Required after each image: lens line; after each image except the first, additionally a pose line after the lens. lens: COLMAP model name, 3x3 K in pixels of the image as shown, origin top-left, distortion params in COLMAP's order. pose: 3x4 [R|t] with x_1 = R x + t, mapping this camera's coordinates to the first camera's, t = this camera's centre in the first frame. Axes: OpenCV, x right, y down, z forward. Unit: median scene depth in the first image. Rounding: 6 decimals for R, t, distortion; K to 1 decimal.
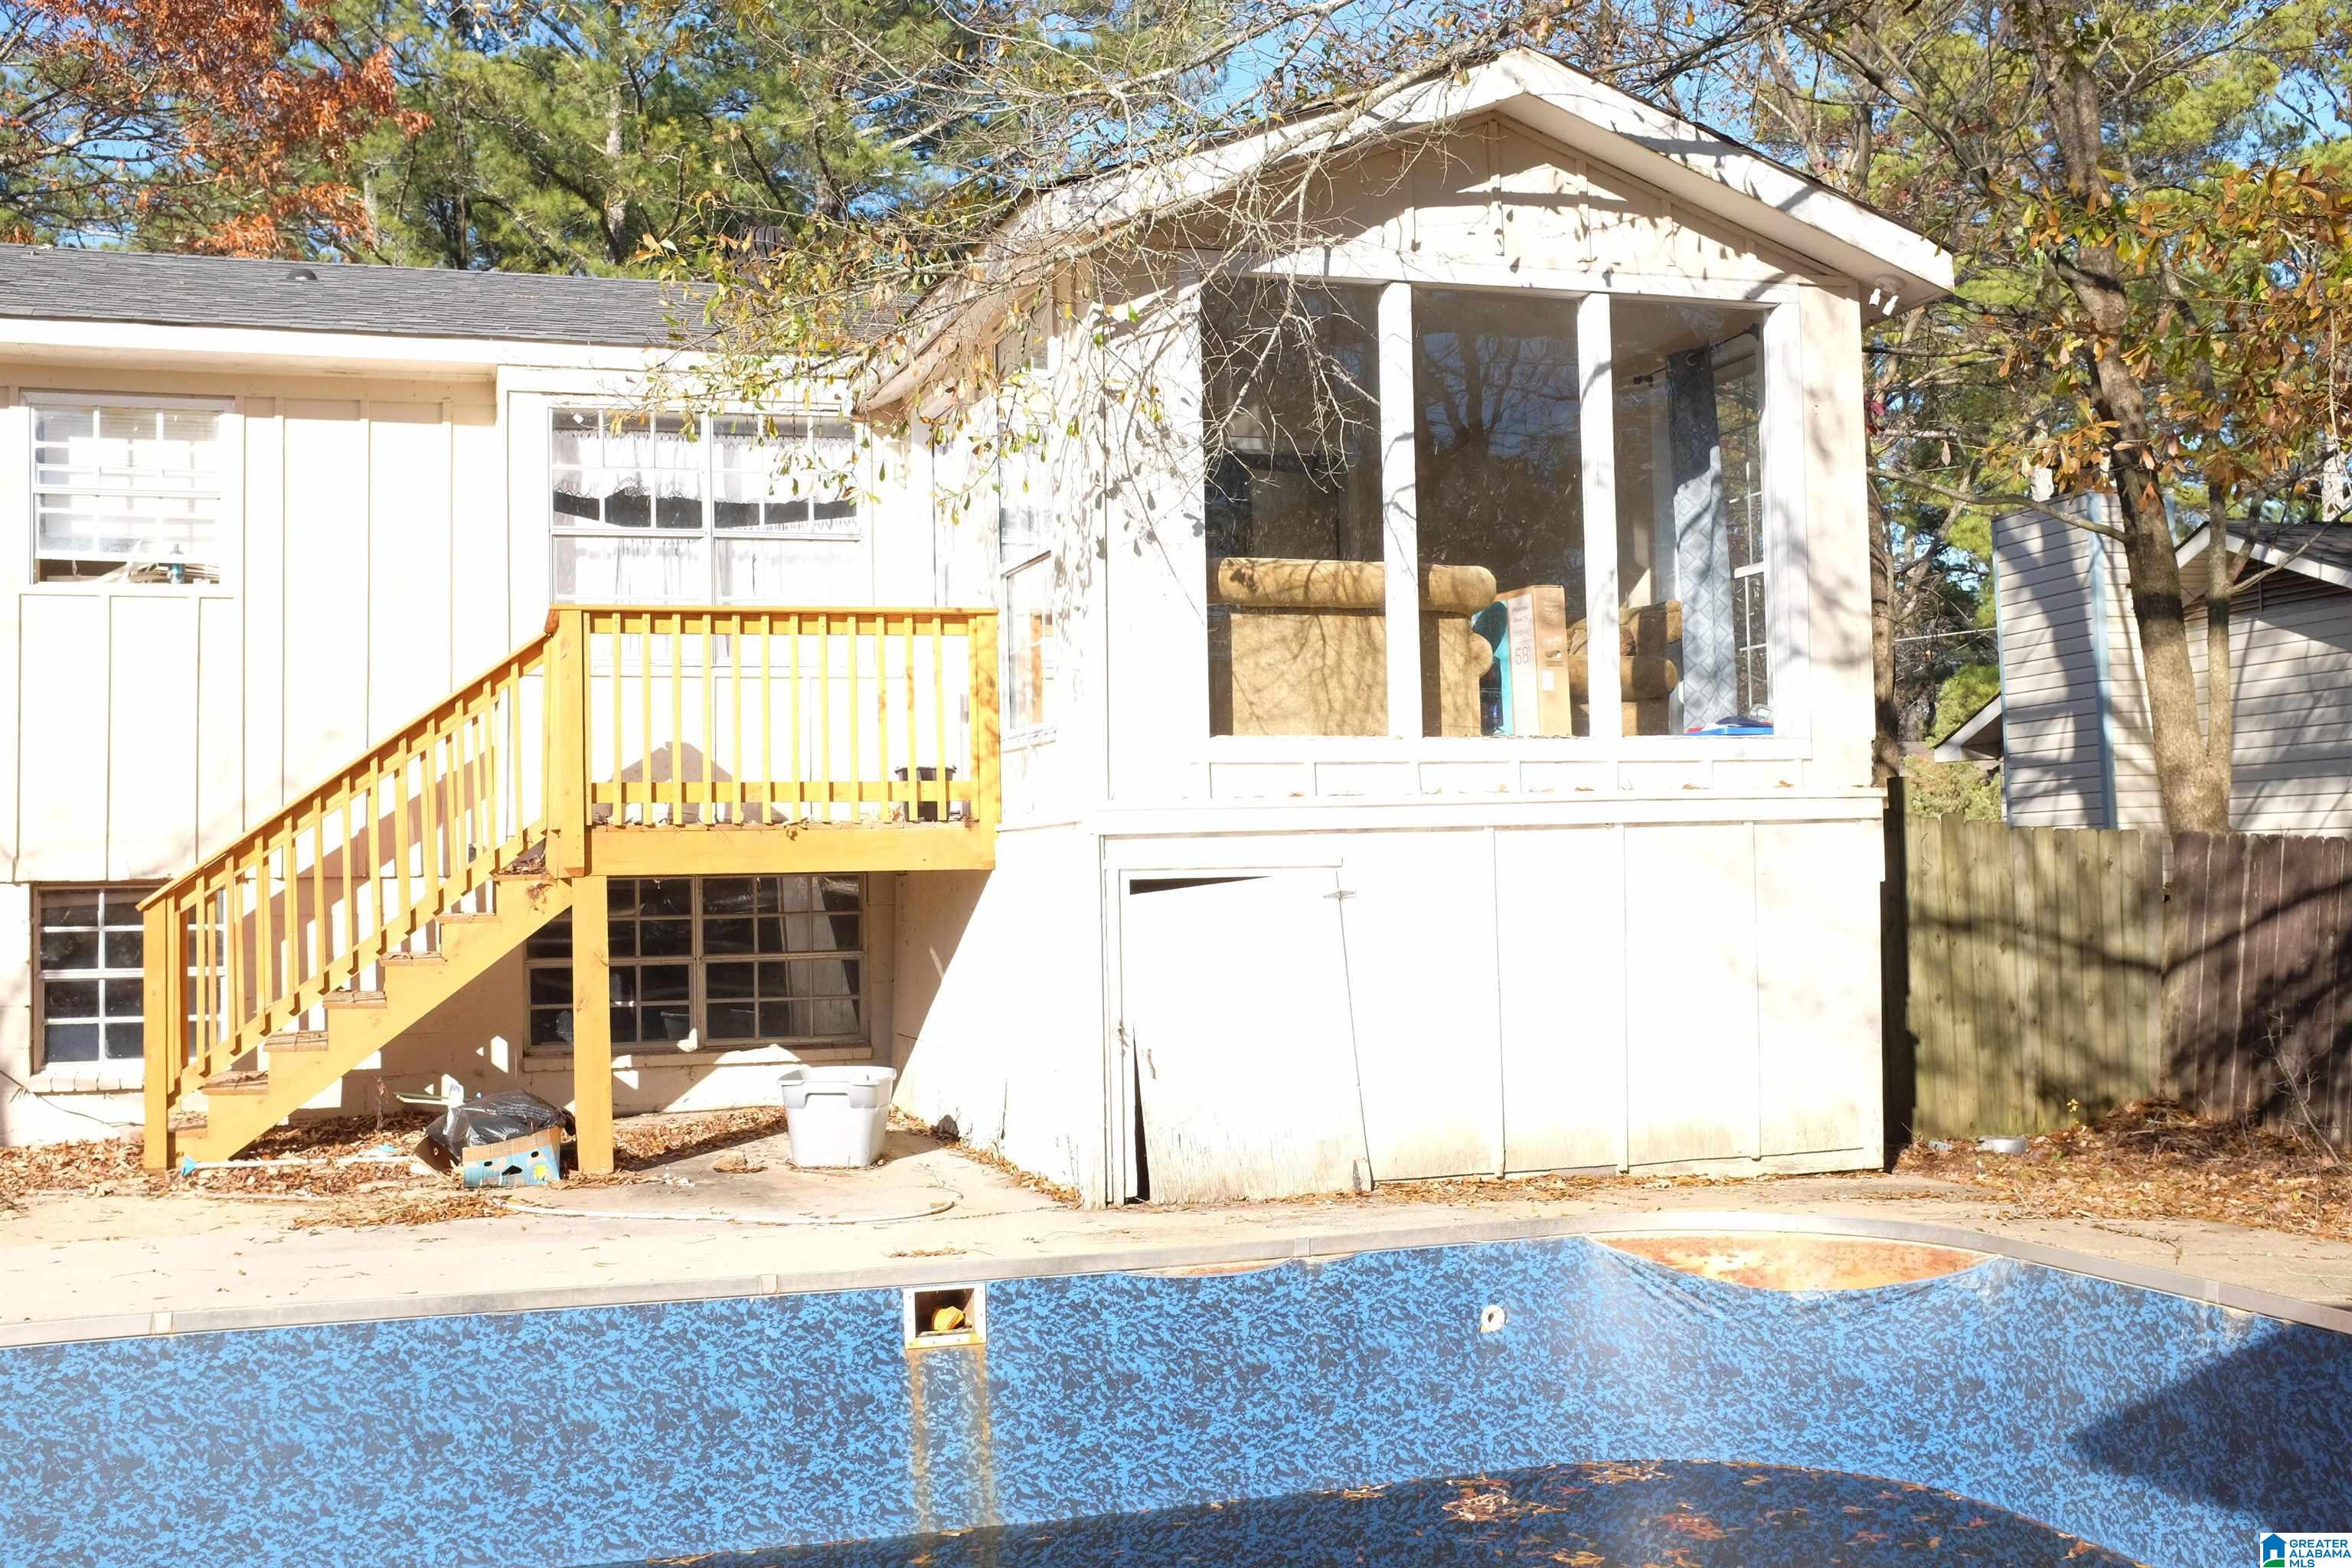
lens RADIAL K [[2356.1, 0, 1176.0], [0, 2356.1, 784.0], [0, 0, 1]] dist [-0.016197, -0.012978]
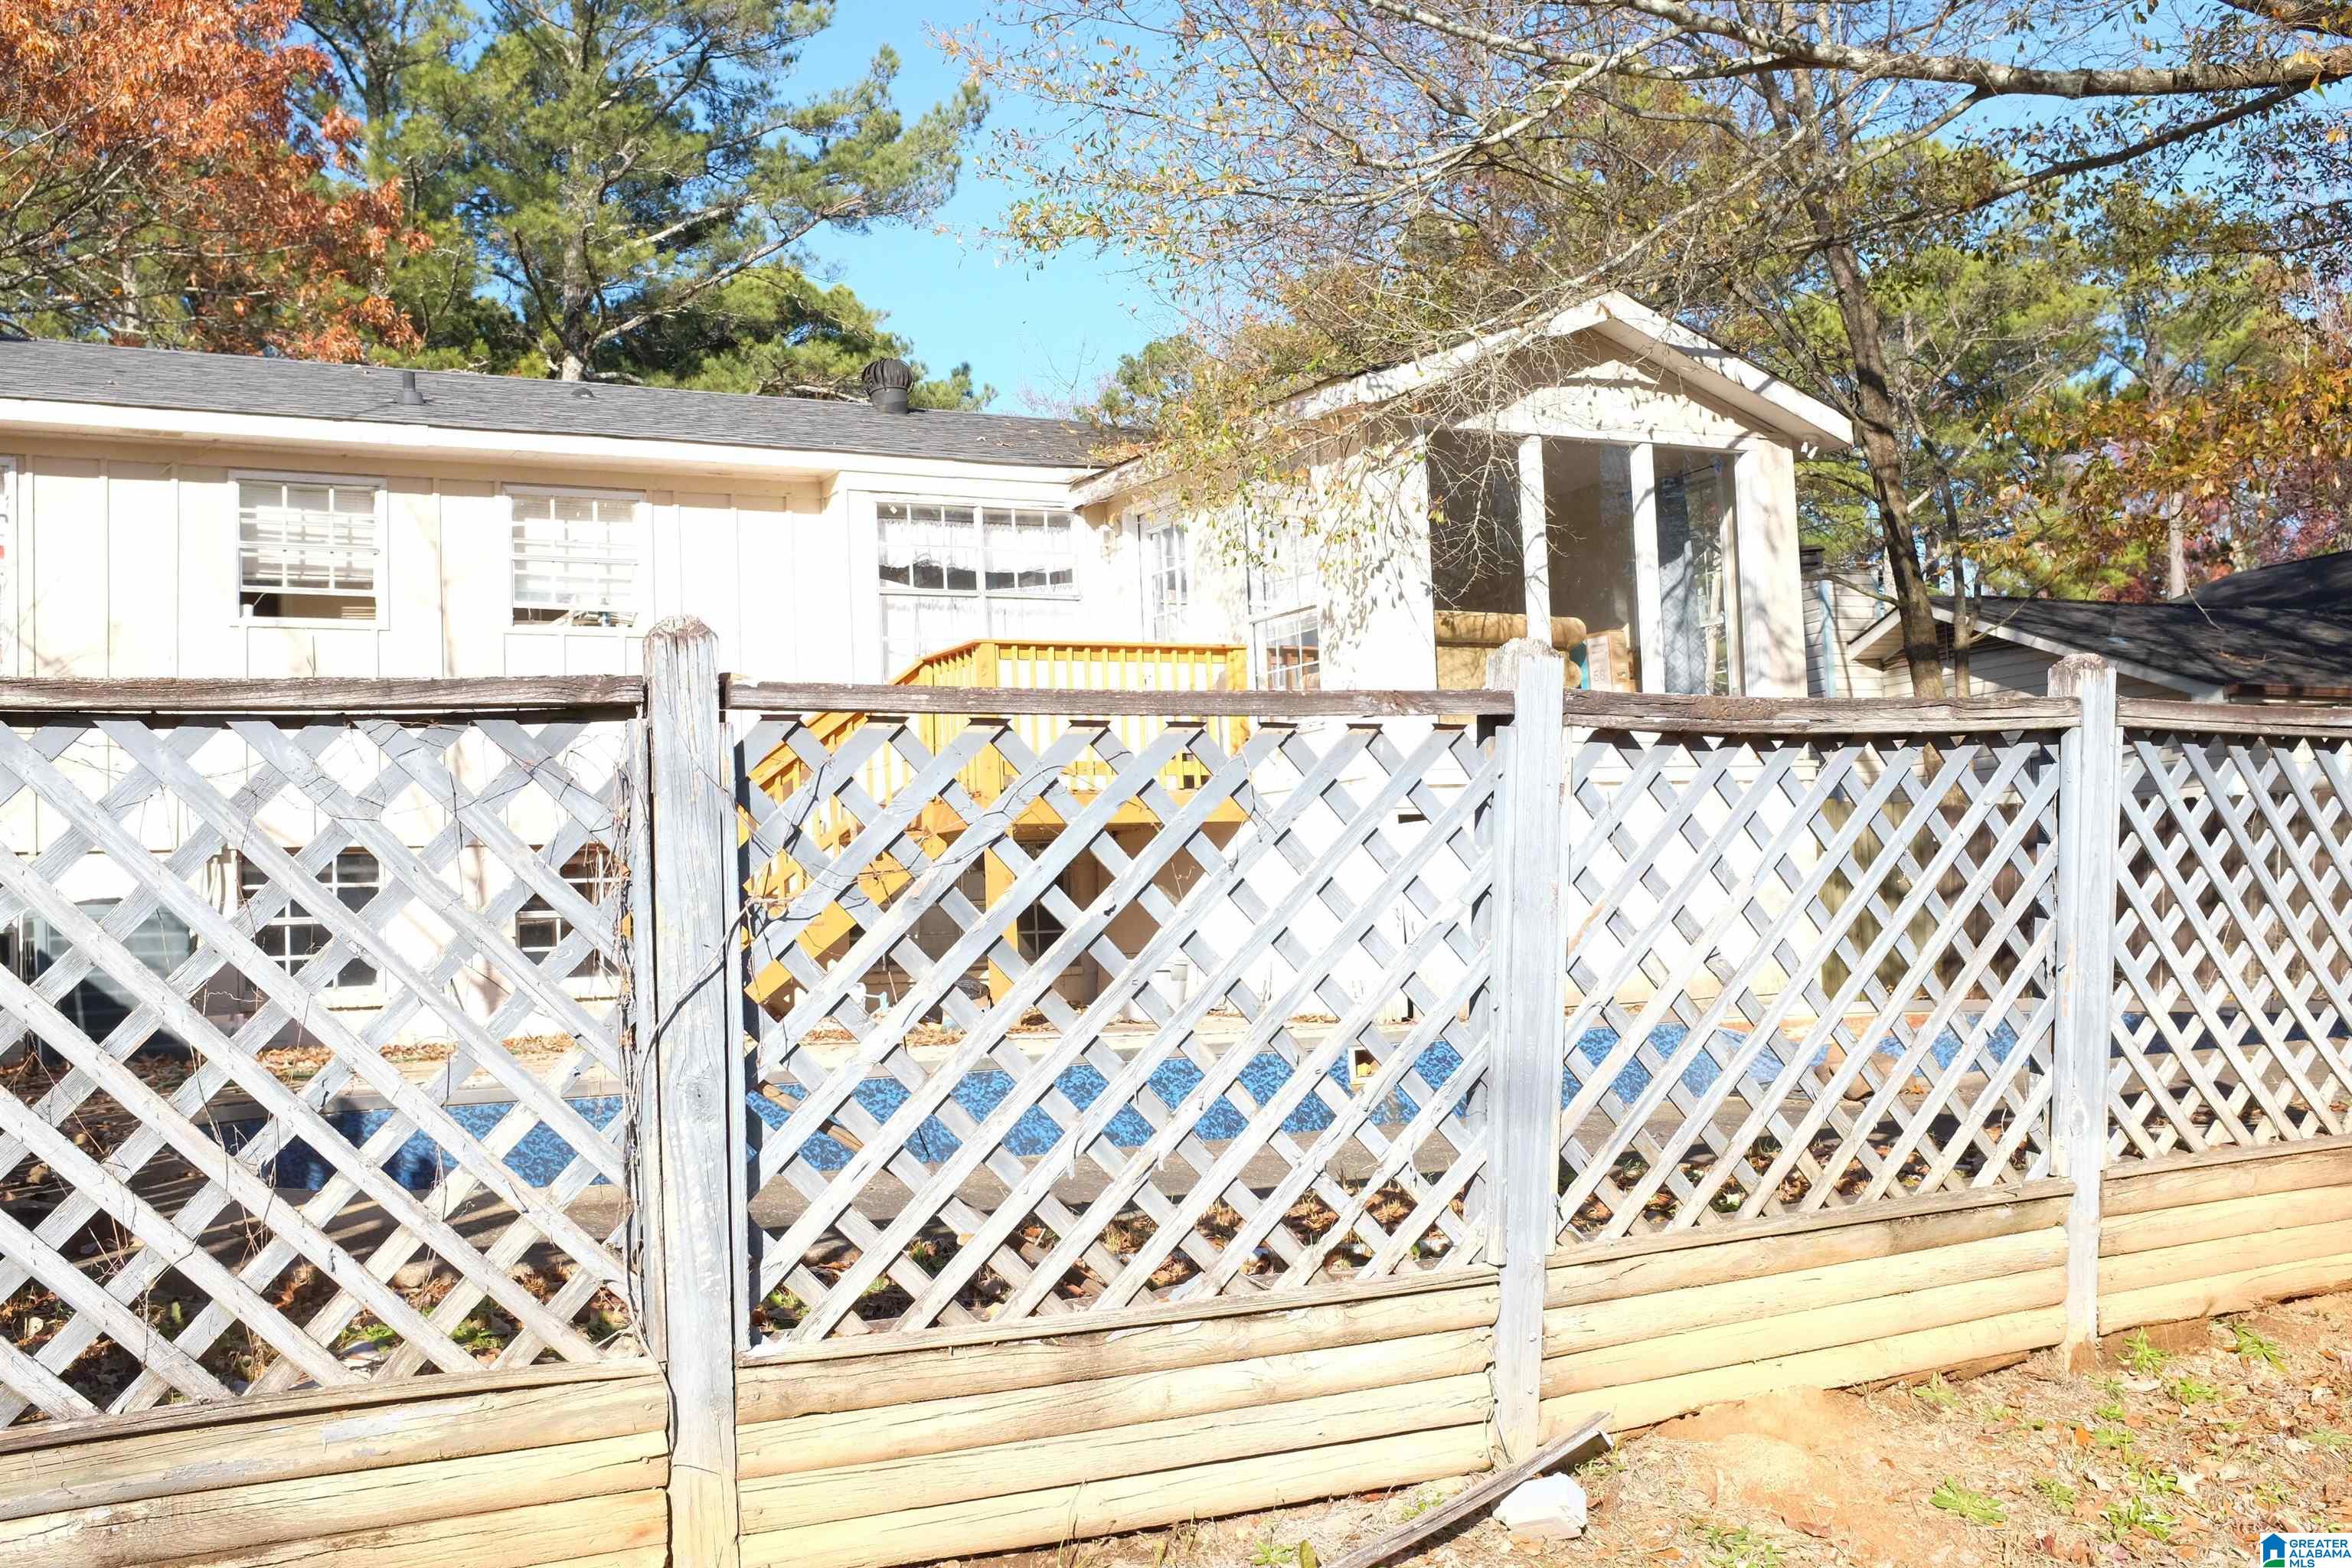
lens RADIAL K [[2342.8, 0, 1176.0], [0, 2342.8, 784.0], [0, 0, 1]] dist [0.005175, 0.005144]
pose [[0.983085, -0.006763, 0.183027, -0.408005], [0.012436, 0.999477, -0.029866, 0.058714], [-0.182729, 0.031637, 0.982654, -0.456228]]
